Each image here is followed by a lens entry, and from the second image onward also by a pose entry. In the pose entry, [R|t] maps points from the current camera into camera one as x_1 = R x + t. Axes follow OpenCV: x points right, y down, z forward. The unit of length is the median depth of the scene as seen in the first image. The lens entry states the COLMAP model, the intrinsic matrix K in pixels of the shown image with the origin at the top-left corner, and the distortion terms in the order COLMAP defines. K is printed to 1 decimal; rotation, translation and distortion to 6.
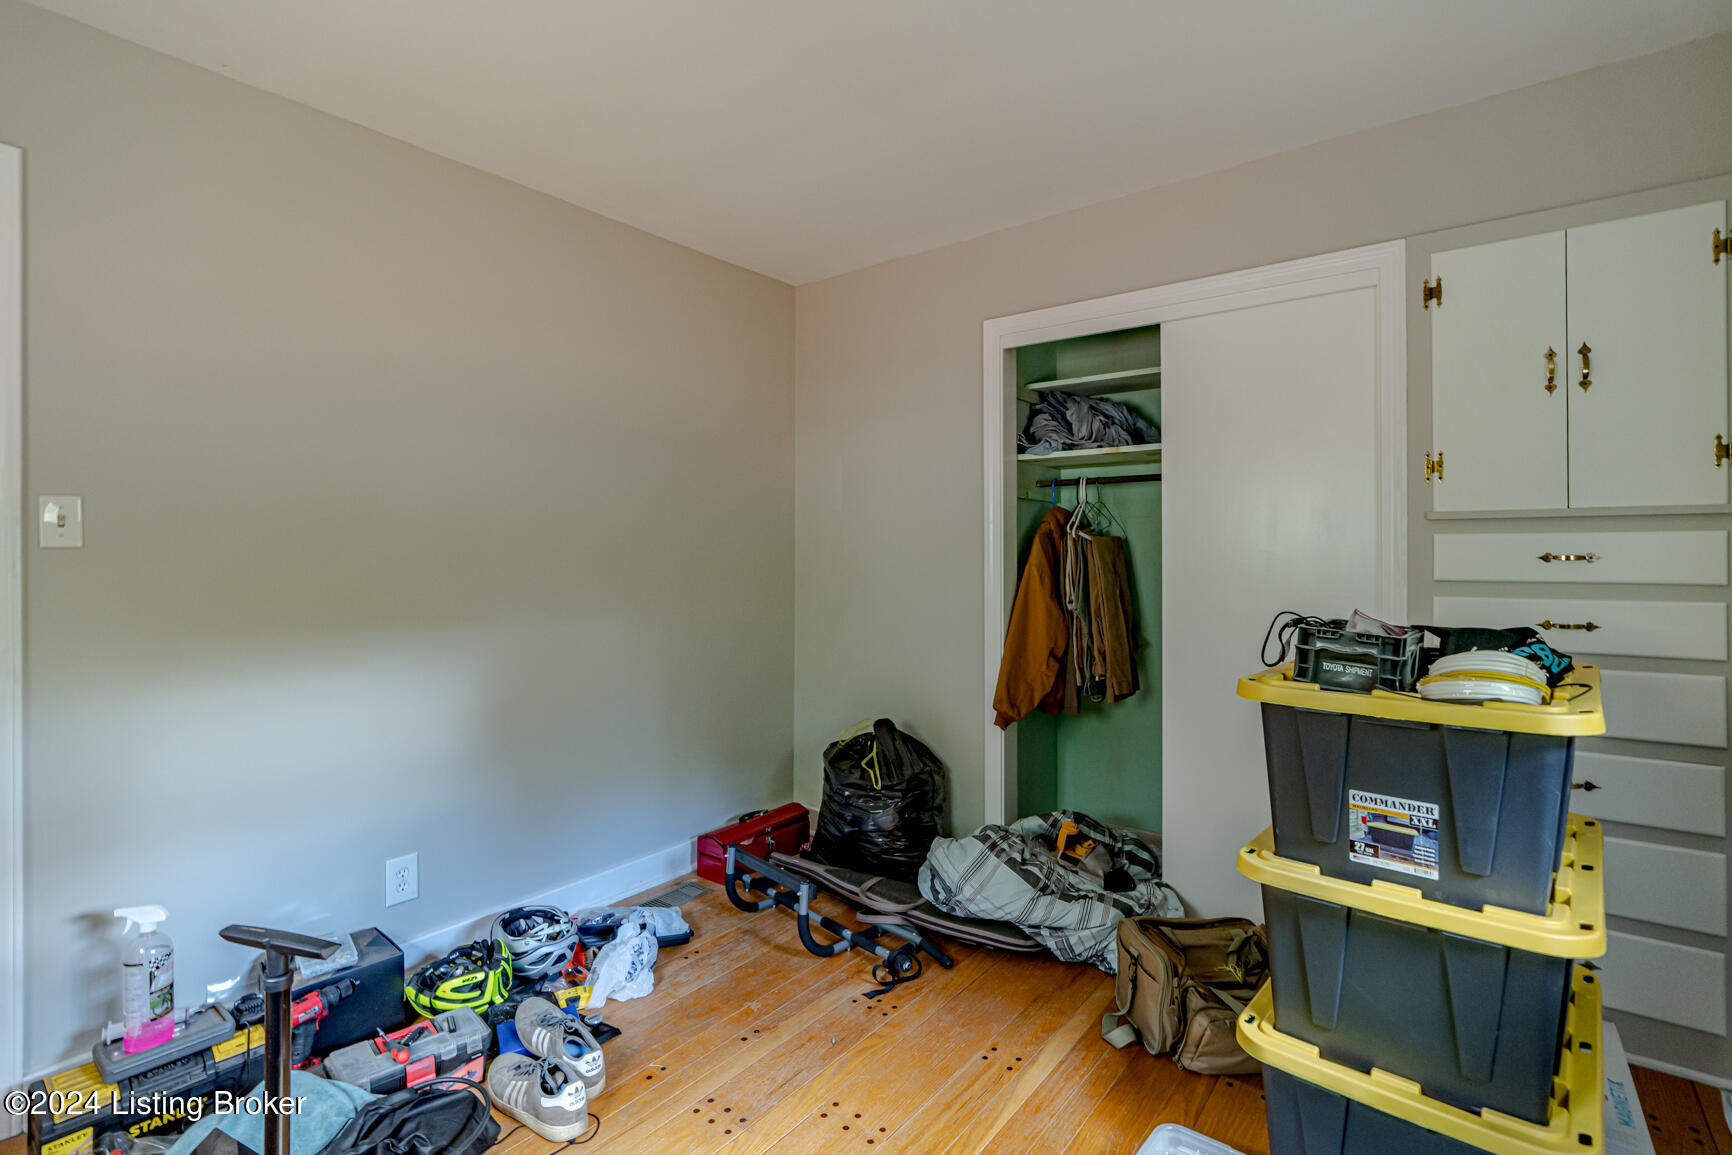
lens RADIAL K [[801.0, 0, 873.5], [0, 801.0, 556.6], [0, 0, 1]] dist [-0.012528, 0.000389]
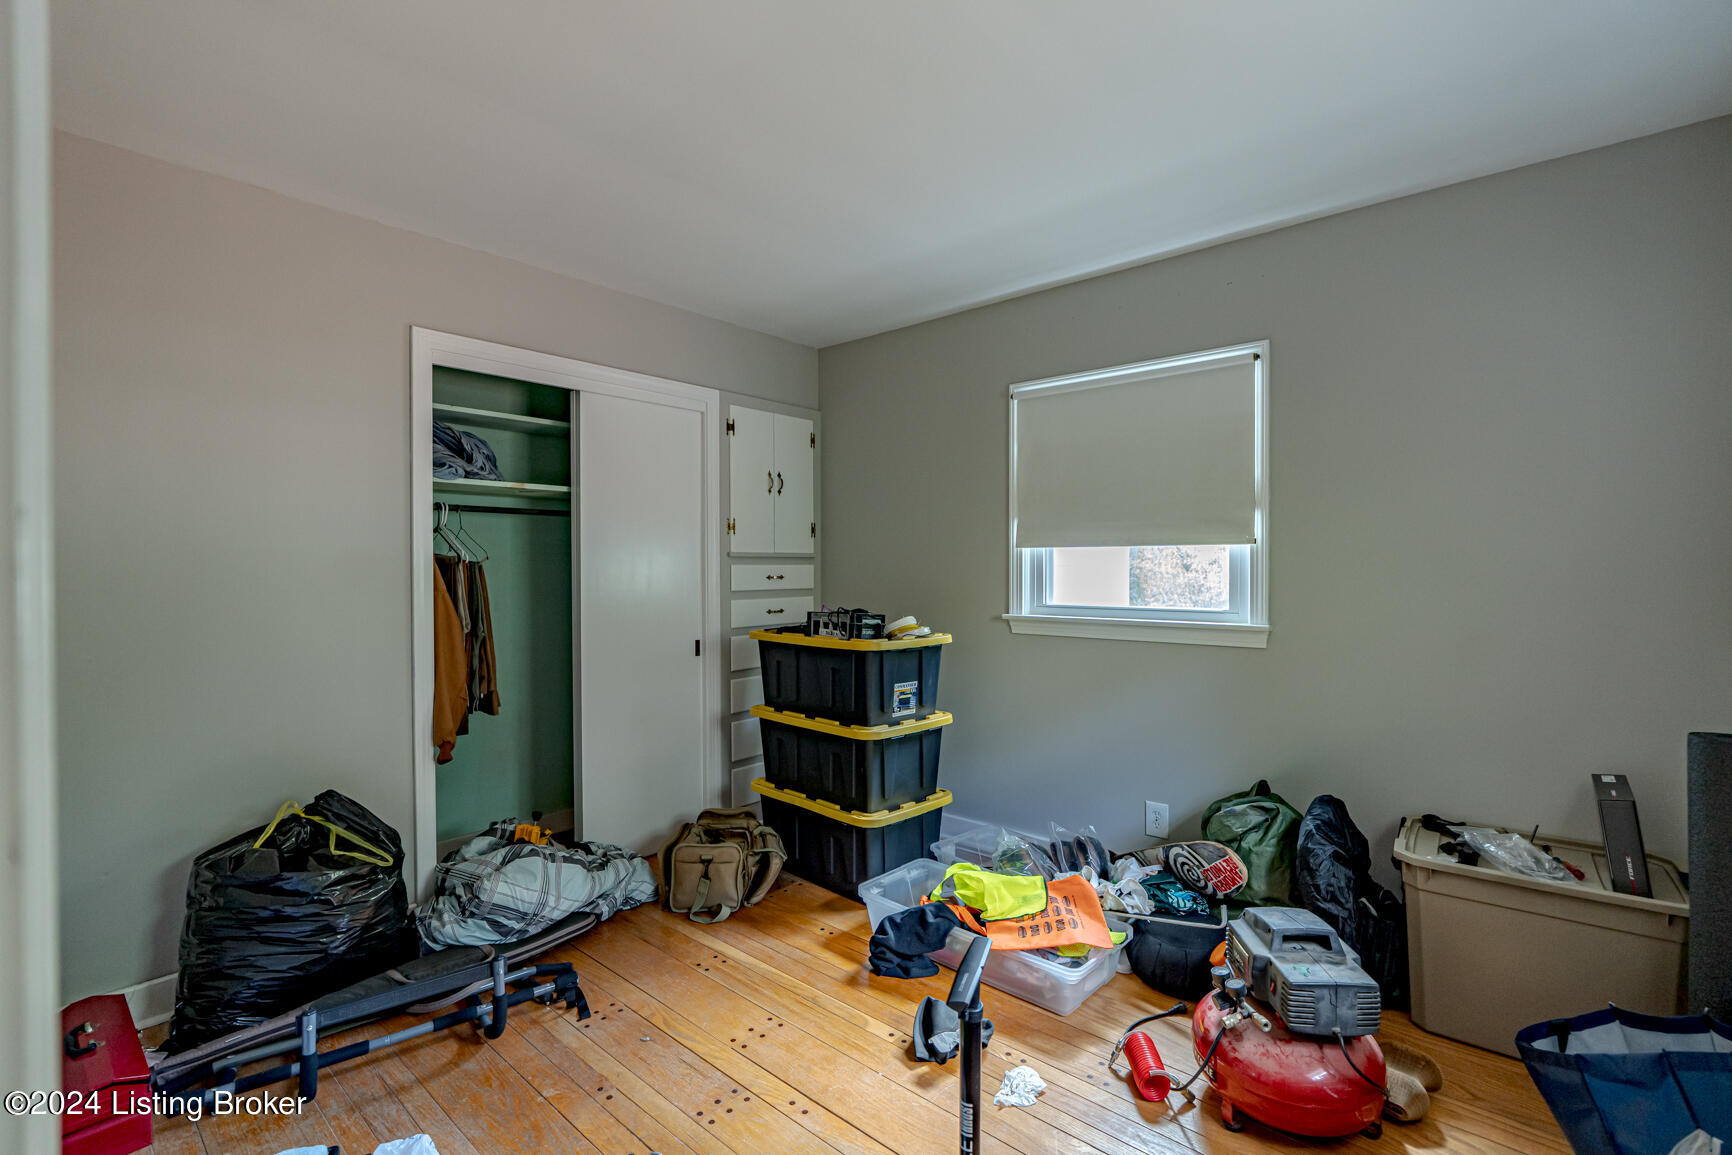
lens RADIAL K [[790.4, 0, 836.7], [0, 790.4, 577.2], [0, 0, 1]] dist [-0.011215, 0.000351]
pose [[0.088152, -0.012599, 0.996027, -1.007894], [0.007317, 0.999901, 0.012001, -0.019928], [-0.996080, 0.006230, 0.088235, 0.611898]]
